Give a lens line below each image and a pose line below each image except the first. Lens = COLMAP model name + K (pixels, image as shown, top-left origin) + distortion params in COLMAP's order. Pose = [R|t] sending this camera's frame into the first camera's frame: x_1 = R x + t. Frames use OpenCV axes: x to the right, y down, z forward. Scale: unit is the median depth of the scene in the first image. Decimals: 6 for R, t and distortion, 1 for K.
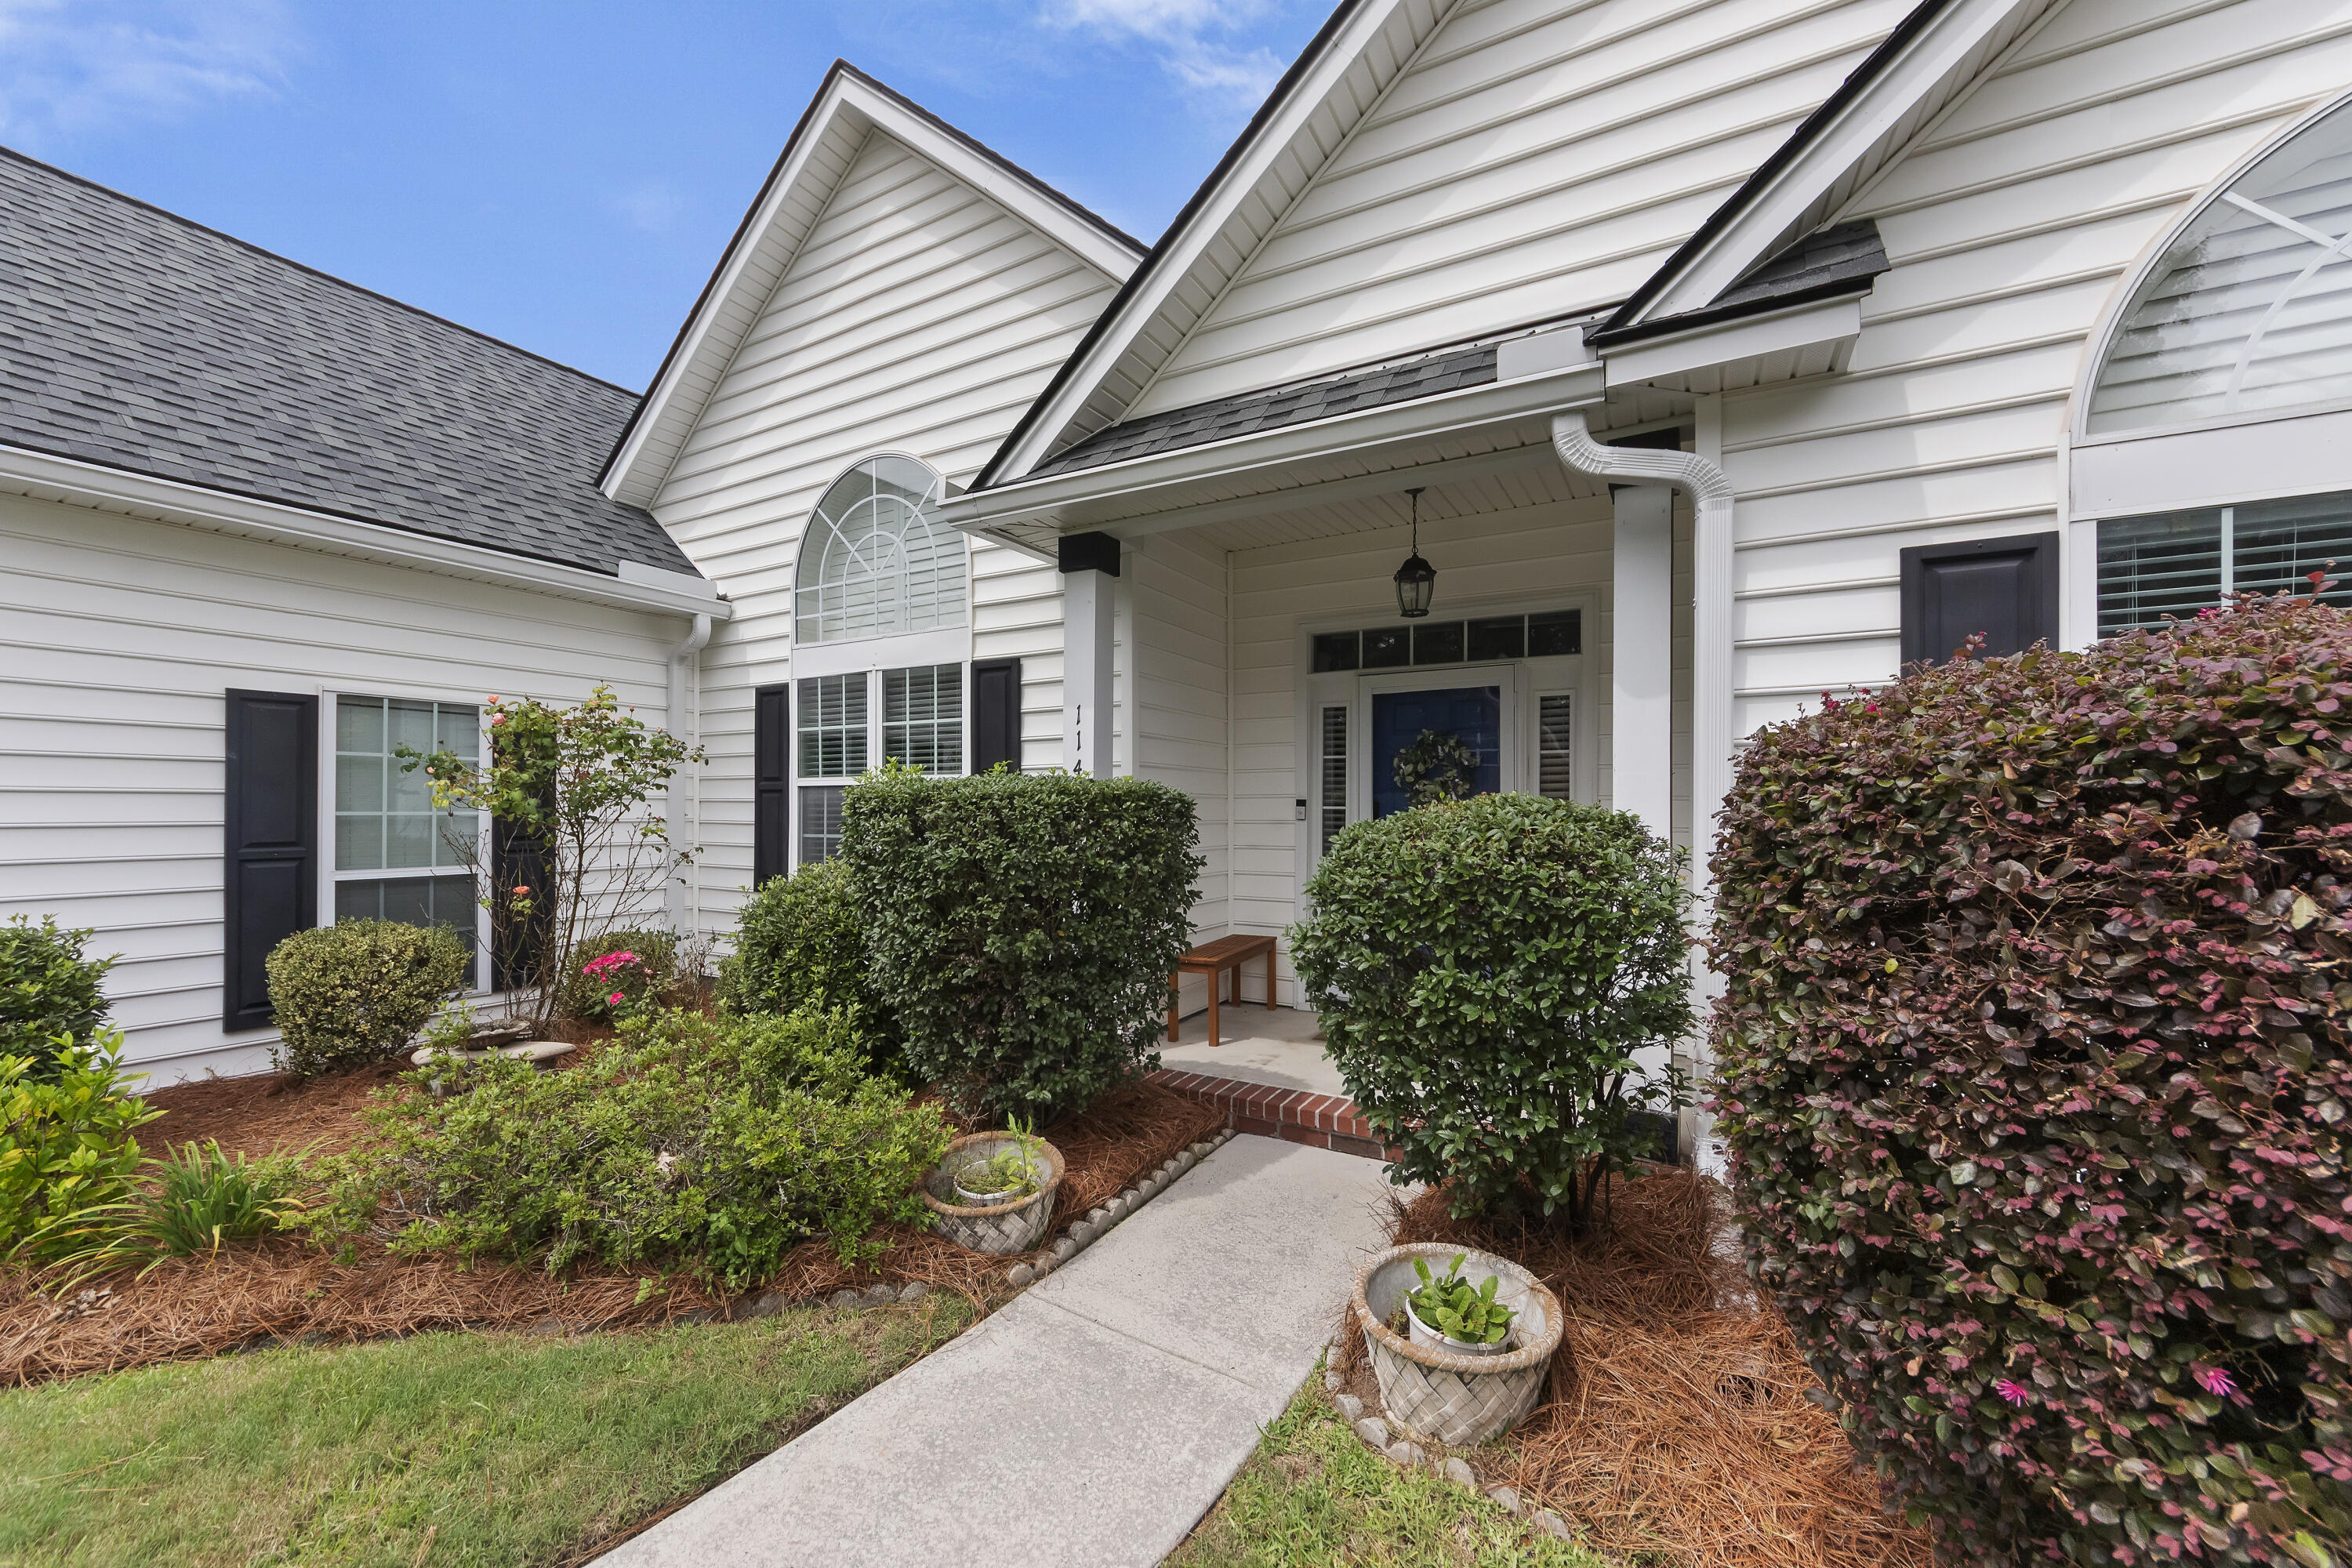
lens RADIAL K [[876.3, 0, 1186.0], [0, 876.3, 794.3], [0, 0, 1]] dist [-0.006750, -0.001316]
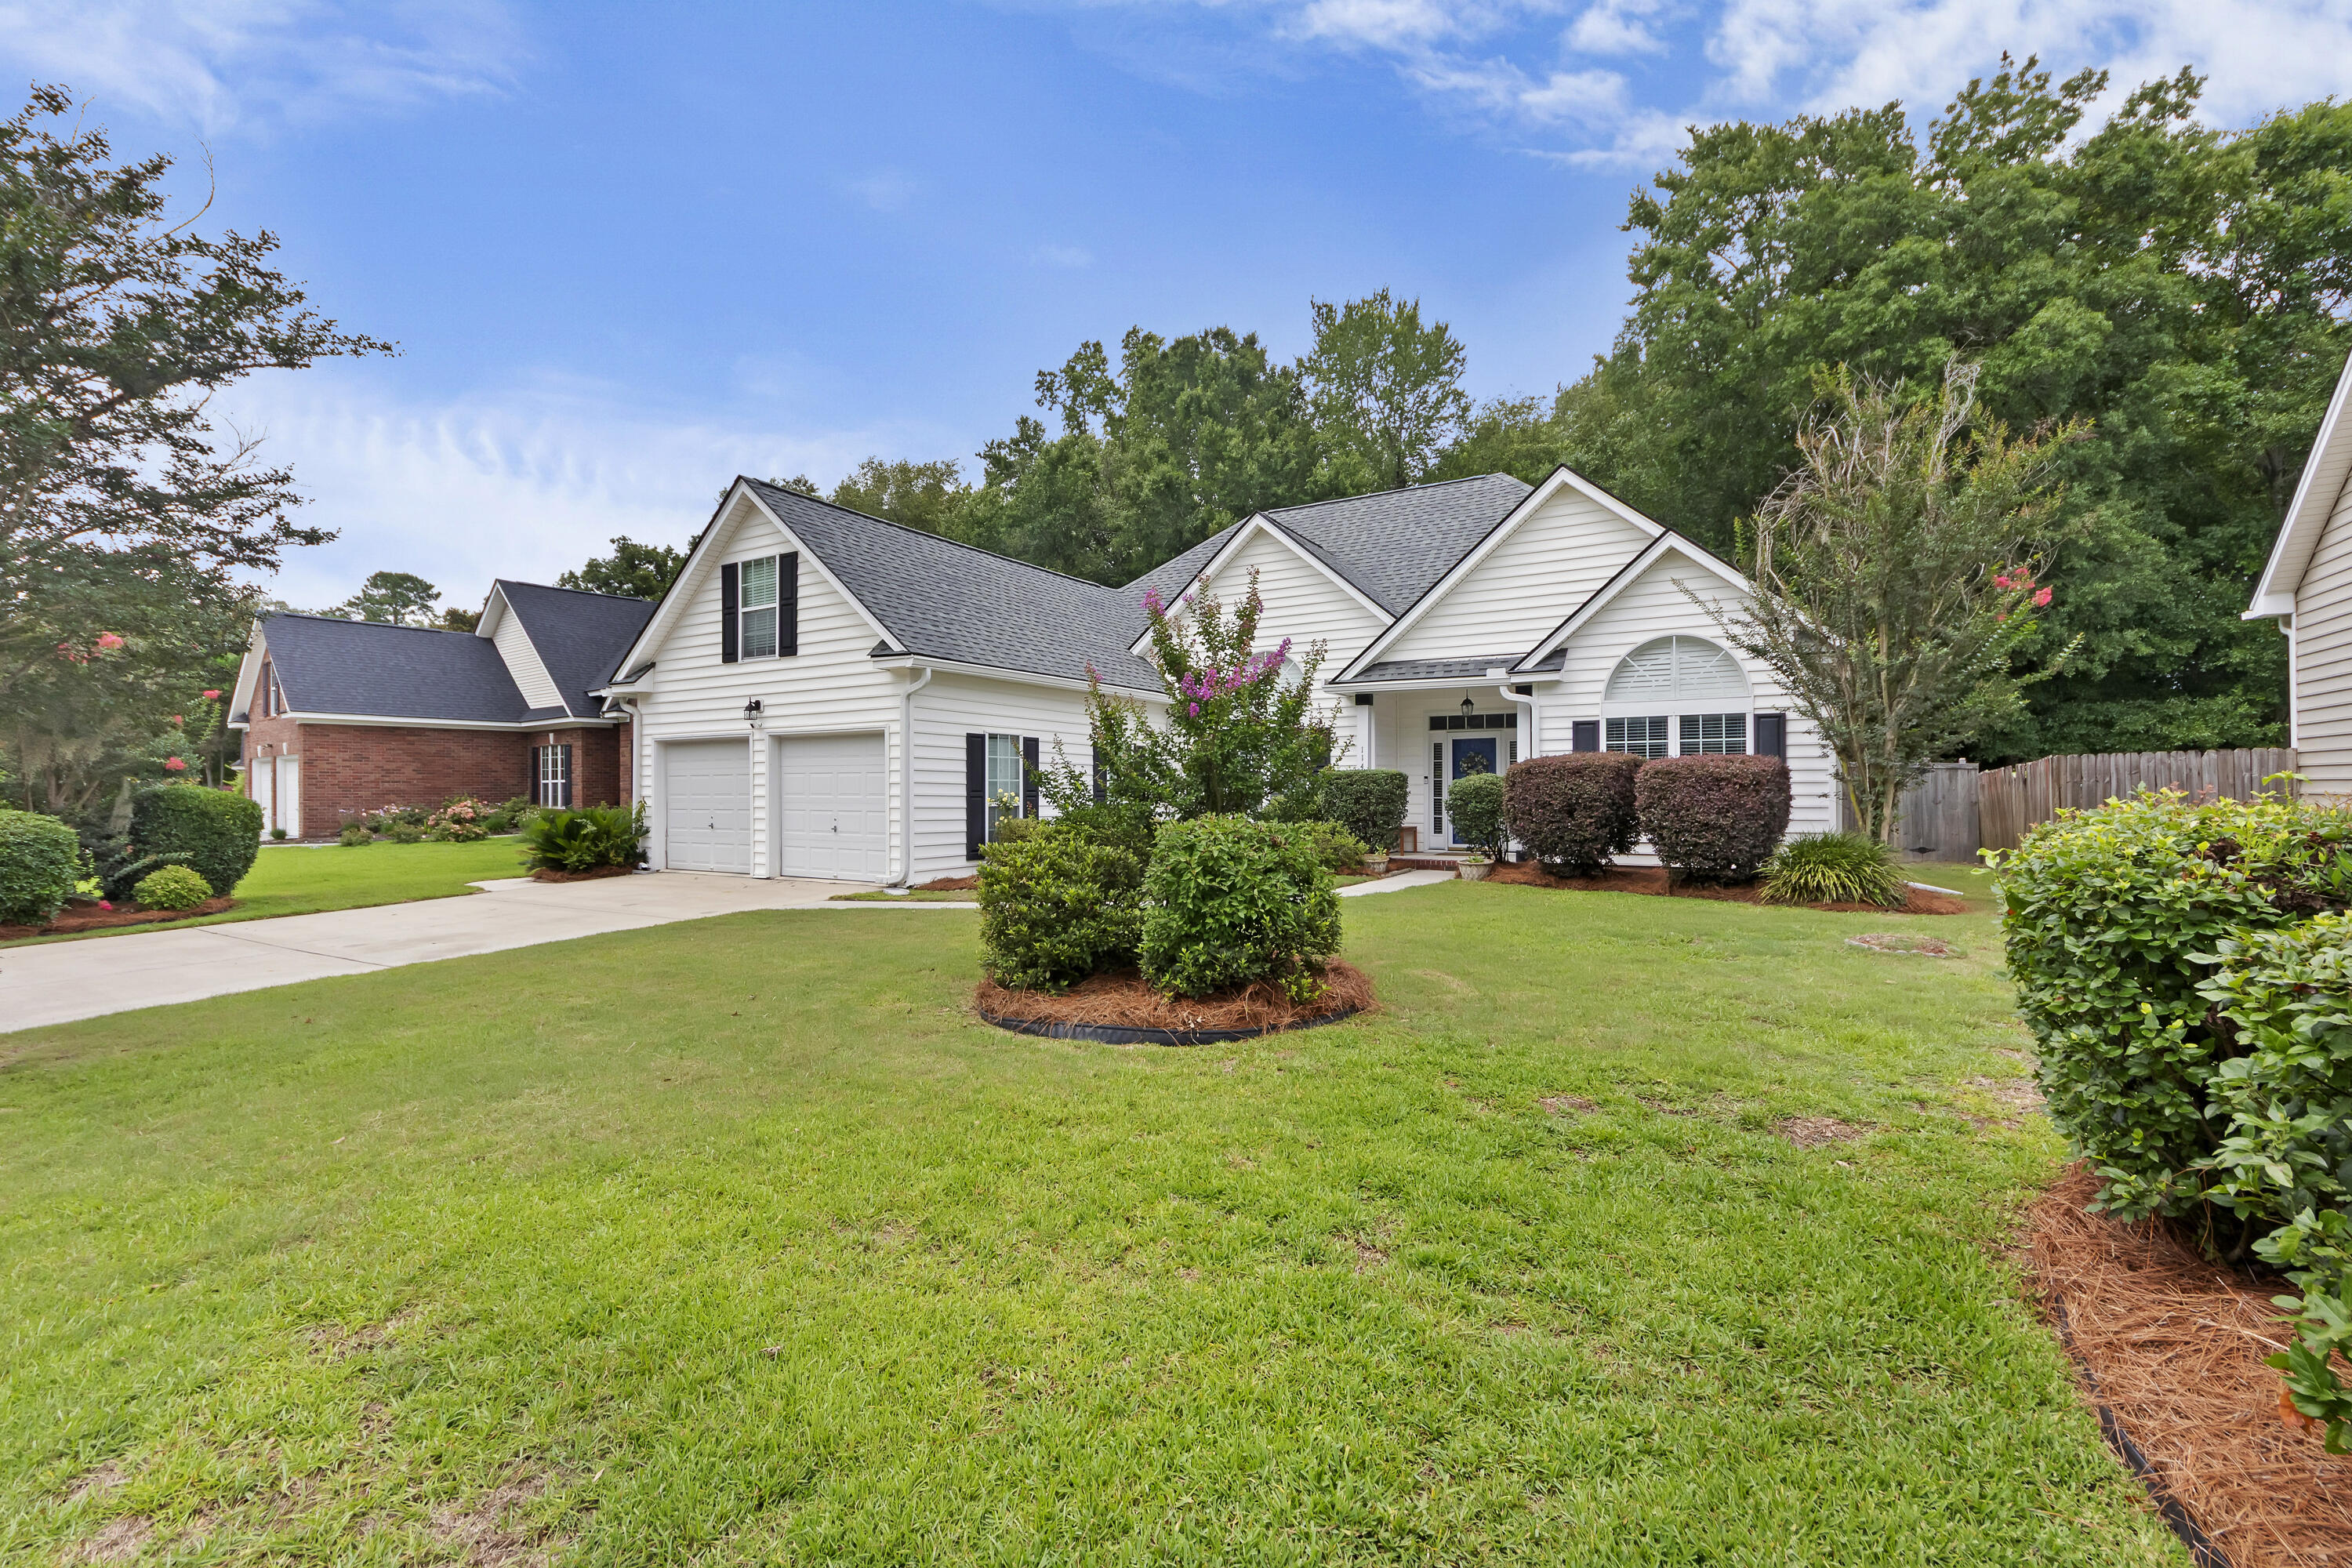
lens RADIAL K [[977.1, 0, 1169.9], [0, 977.1, 772.9], [0, 0, 1]] dist [-0.004125, 0.000184]
pose [[0.998582, -0.001861, -0.053200, -0.580083], [0.001378, 0.999957, -0.009126, 0.022677], [0.053214, 0.009040, 0.998542, -2.403281]]
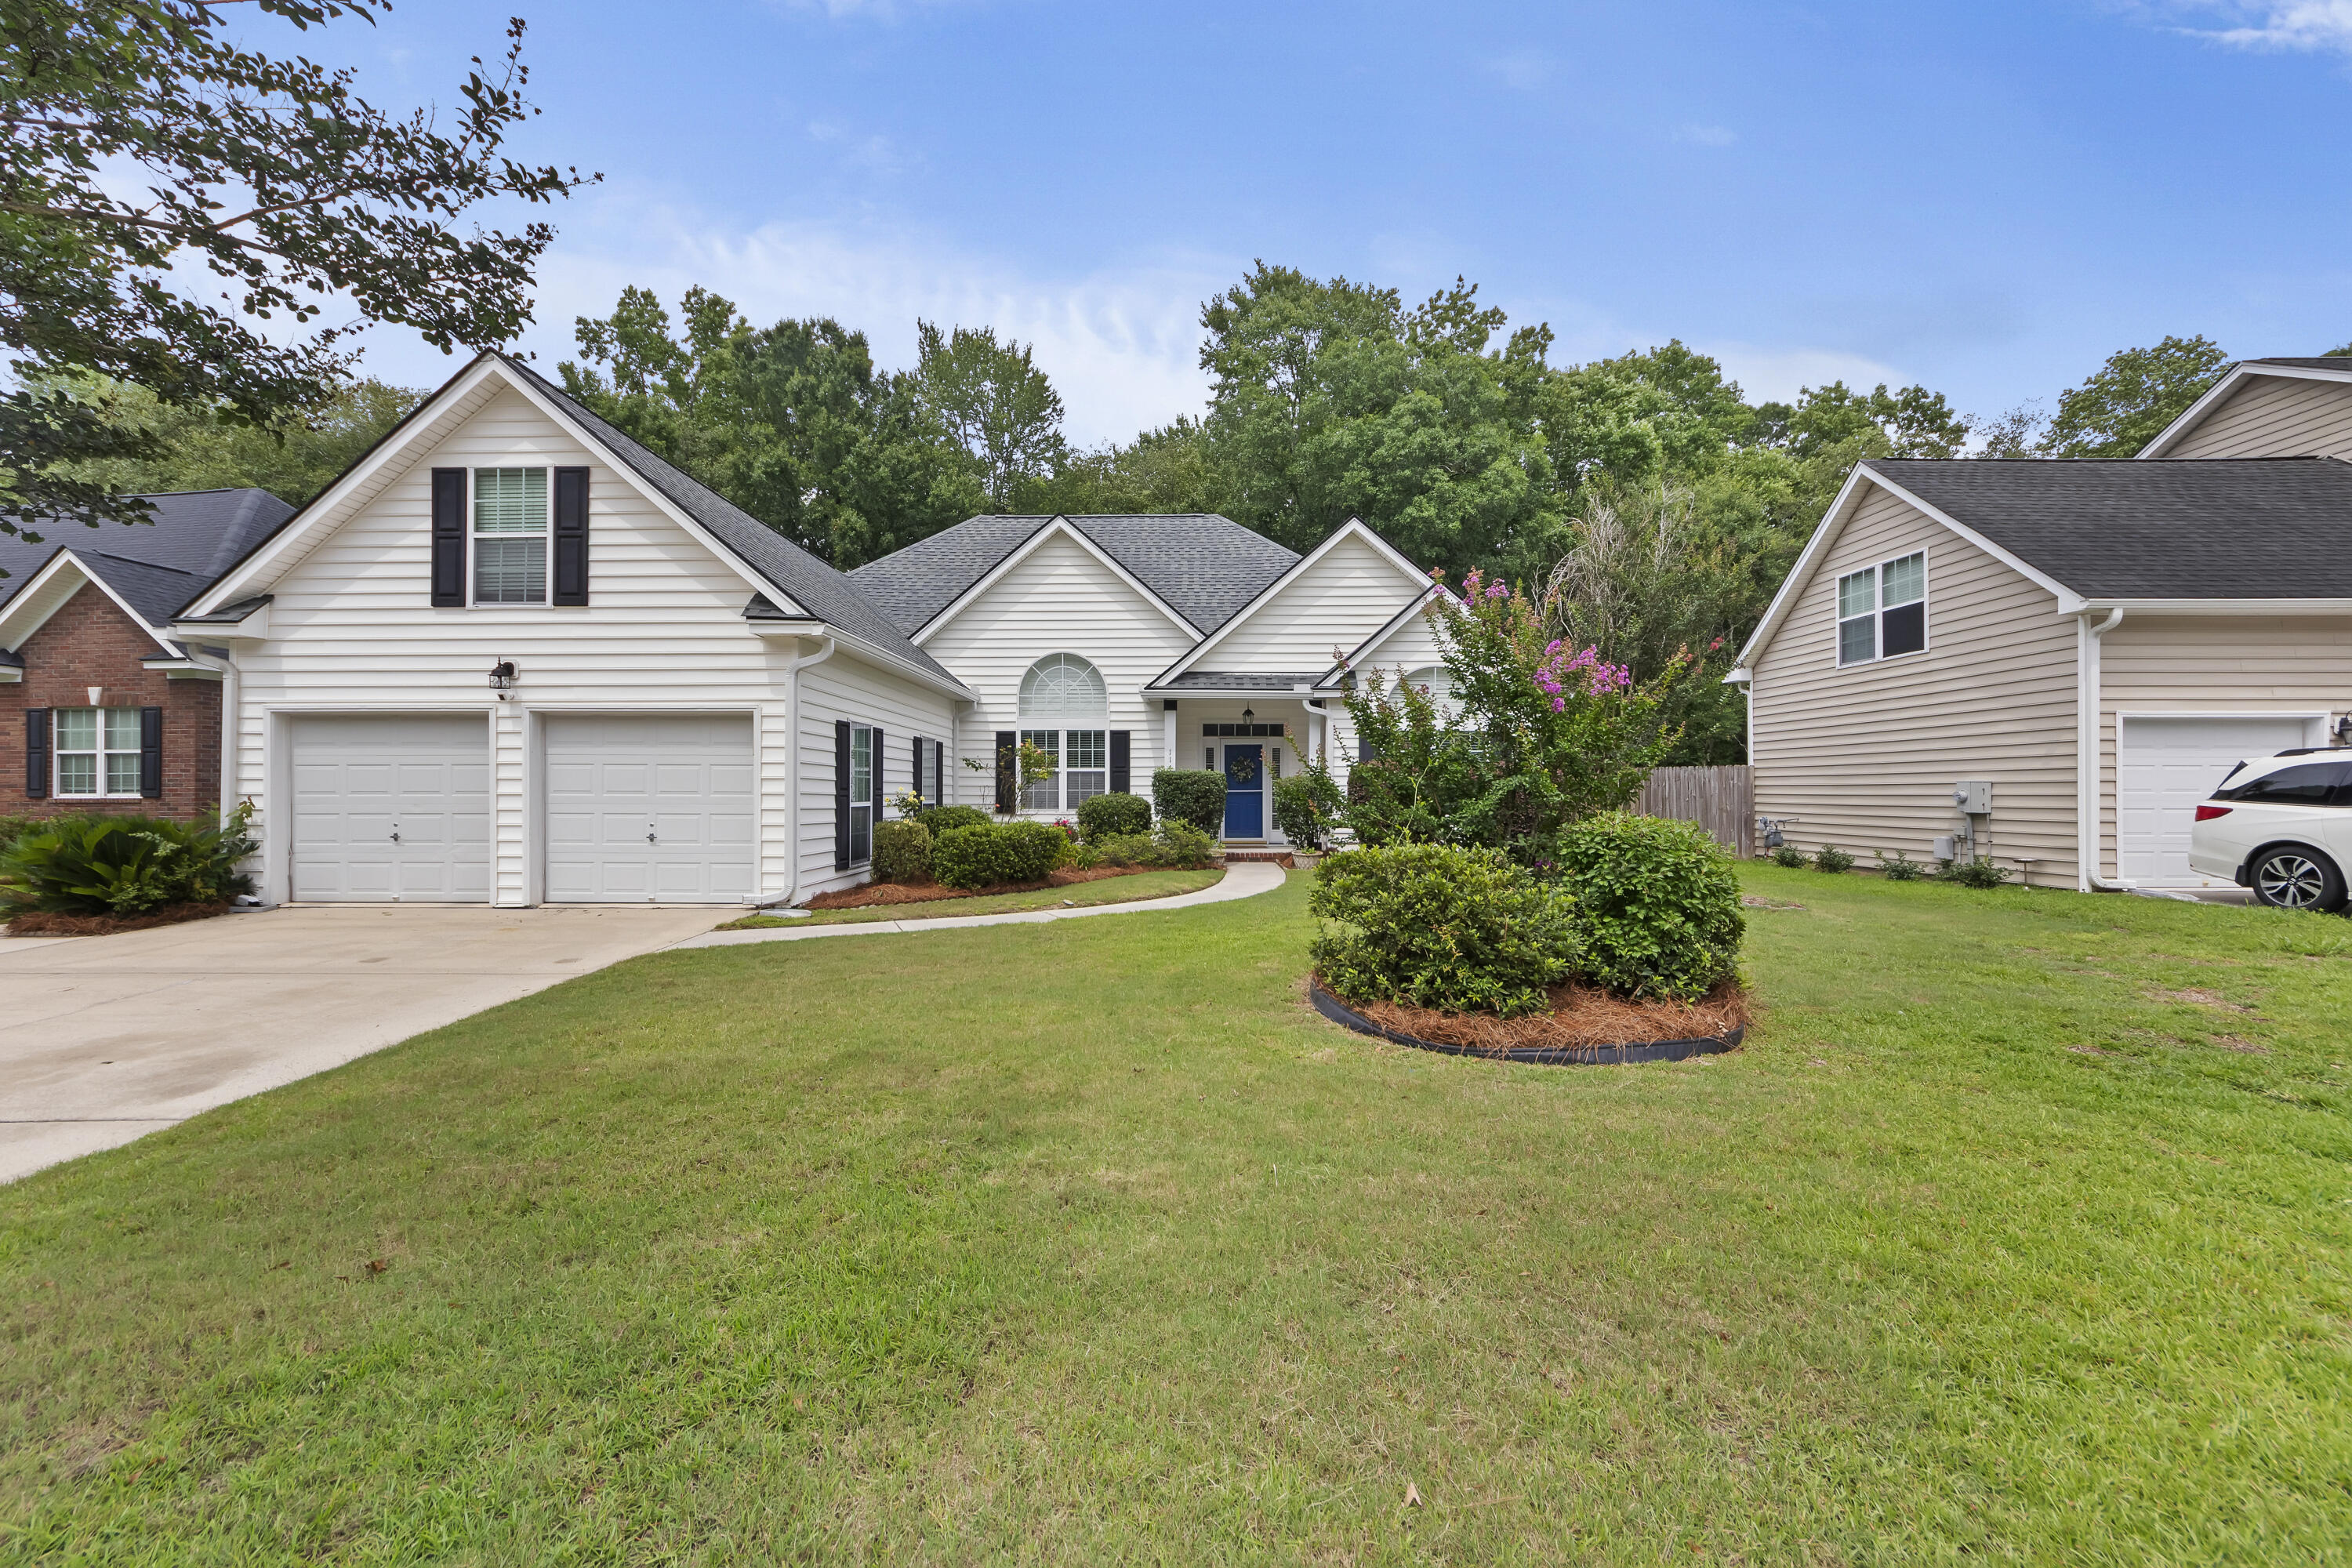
lens RADIAL K [[876.3, 0, 1174.5], [0, 876.3, 783.1], [0, 0, 1]] dist [-0.006750, -0.001316]
pose [[0.888898, 0.006383, 0.458060, -1.544473], [-0.007105, 0.999975, -0.000147, 0.028727], [-0.458050, -0.003124, 0.888921, -1.904914]]
